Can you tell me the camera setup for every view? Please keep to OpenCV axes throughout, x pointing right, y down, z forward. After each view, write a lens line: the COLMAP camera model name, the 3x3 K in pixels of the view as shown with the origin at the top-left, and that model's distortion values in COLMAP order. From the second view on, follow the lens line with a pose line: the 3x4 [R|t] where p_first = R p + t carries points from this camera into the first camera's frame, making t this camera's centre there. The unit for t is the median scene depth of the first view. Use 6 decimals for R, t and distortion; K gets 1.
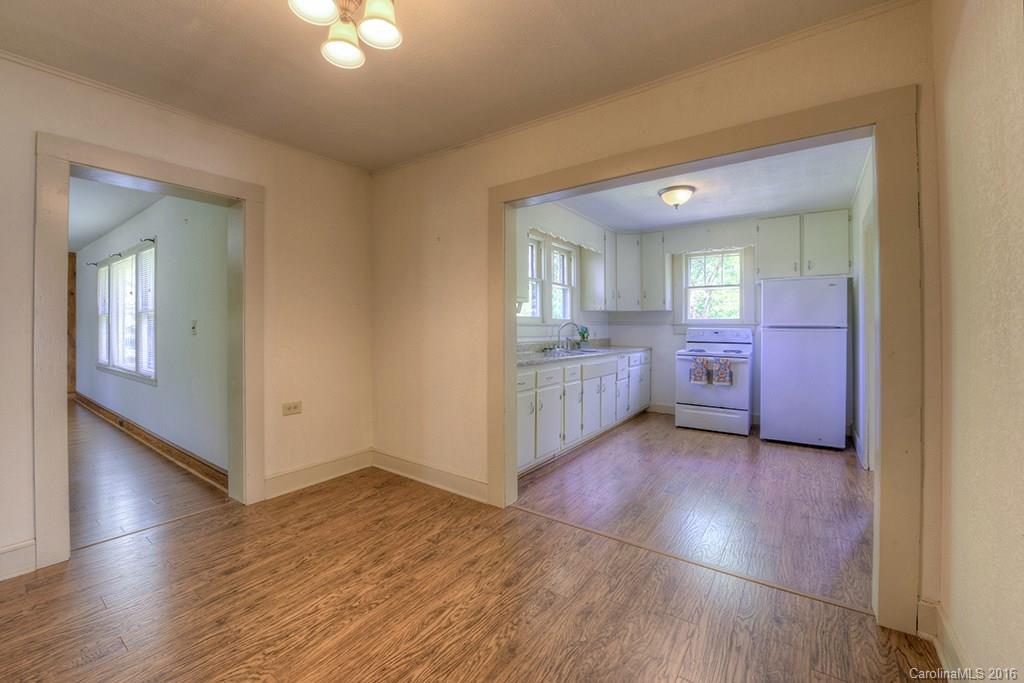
lens RADIAL K [[415.4, 0, 506.1], [0, 415.4, 326.6], [0, 0, 1]] dist [-0.020083, -0.000626]
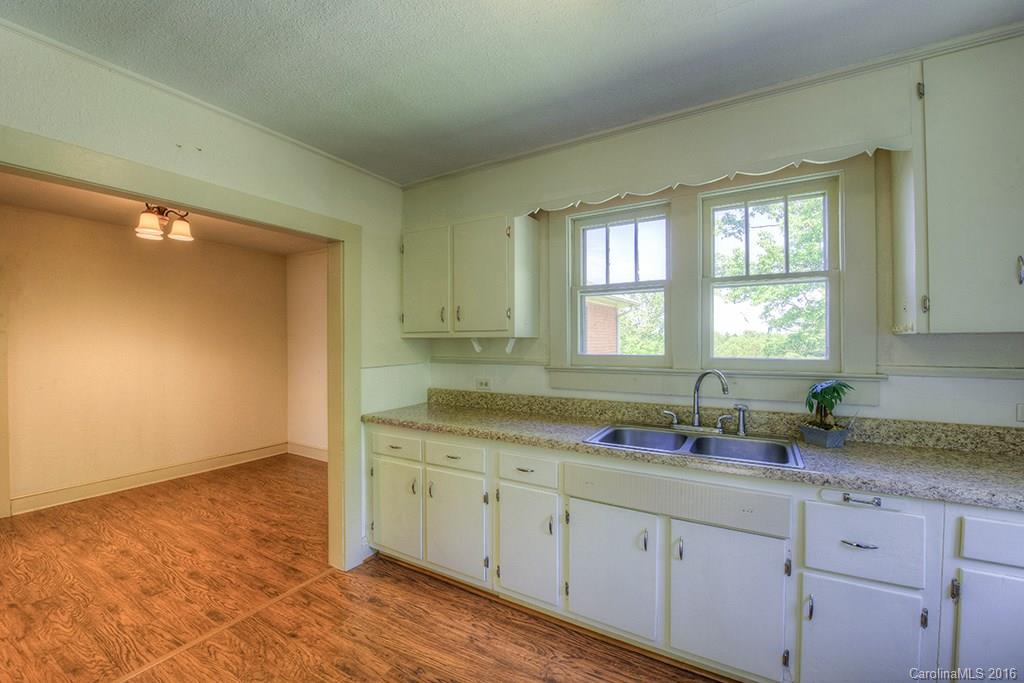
lens RADIAL K [[415.4, 0, 512.2], [0, 415.4, 342.7], [0, 0, 1]] dist [-0.020083, -0.000626]
pose [[0.097588, 0.005626, -0.995211, 0.558325], [0.007679, 0.999950, 0.006406, -0.042129], [0.995197, -0.008268, 0.097540, 0.764409]]
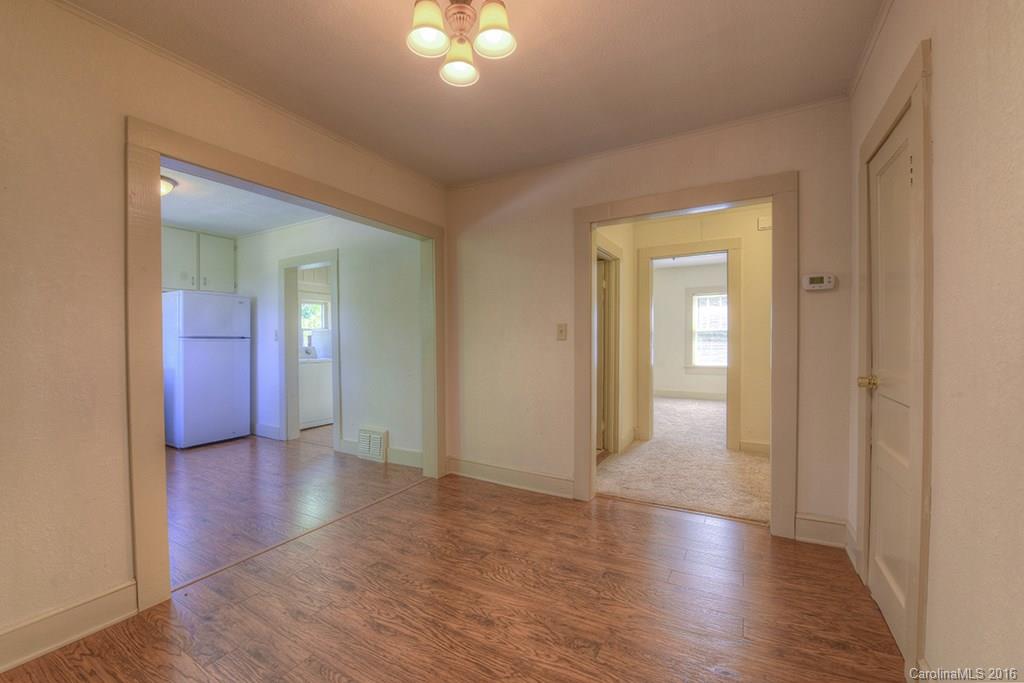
lens RADIAL K [[415.4, 0, 510.9], [0, 415.4, 346.7], [0, 0, 1]] dist [-0.020083, -0.000626]
pose [[-0.114868, -0.020557, 0.993168, -0.425633], [-0.003370, 0.999788, 0.020304, 0.000614], [-0.993375, -0.001015, -0.114913, 0.293096]]
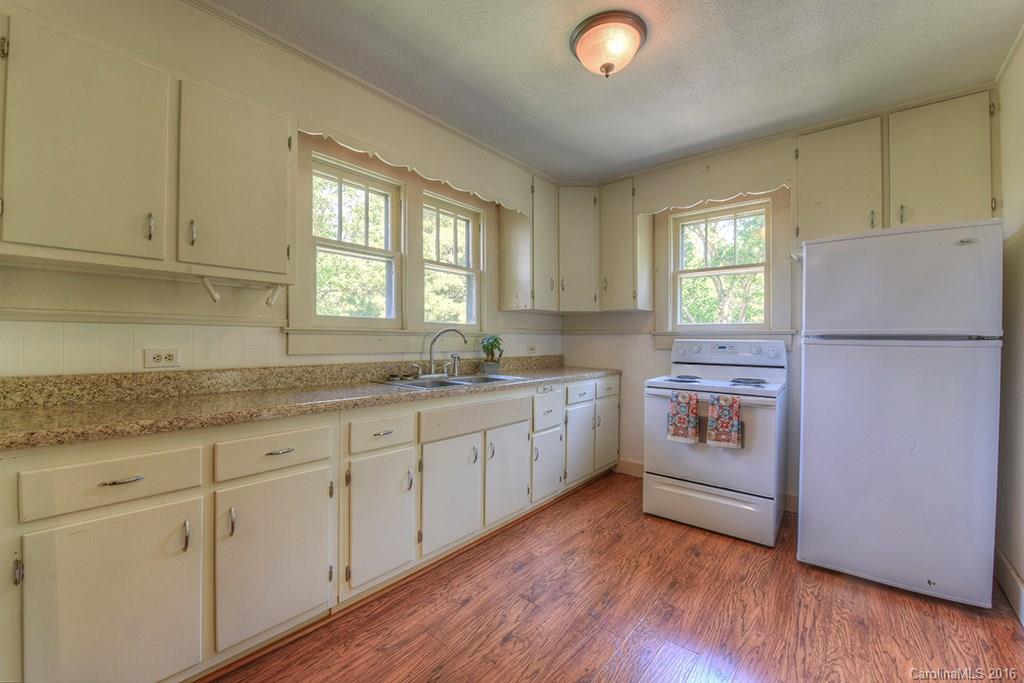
lens RADIAL K [[415.4, 0, 515.5], [0, 415.4, 341.4], [0, 0, 1]] dist [-0.020083, -0.000626]
pose [[0.998018, 0.002788, -0.062866, 0.282658], [-0.002444, 0.999982, 0.005545, 0.004334], [0.062880, -0.005380, 0.998007, 0.446980]]
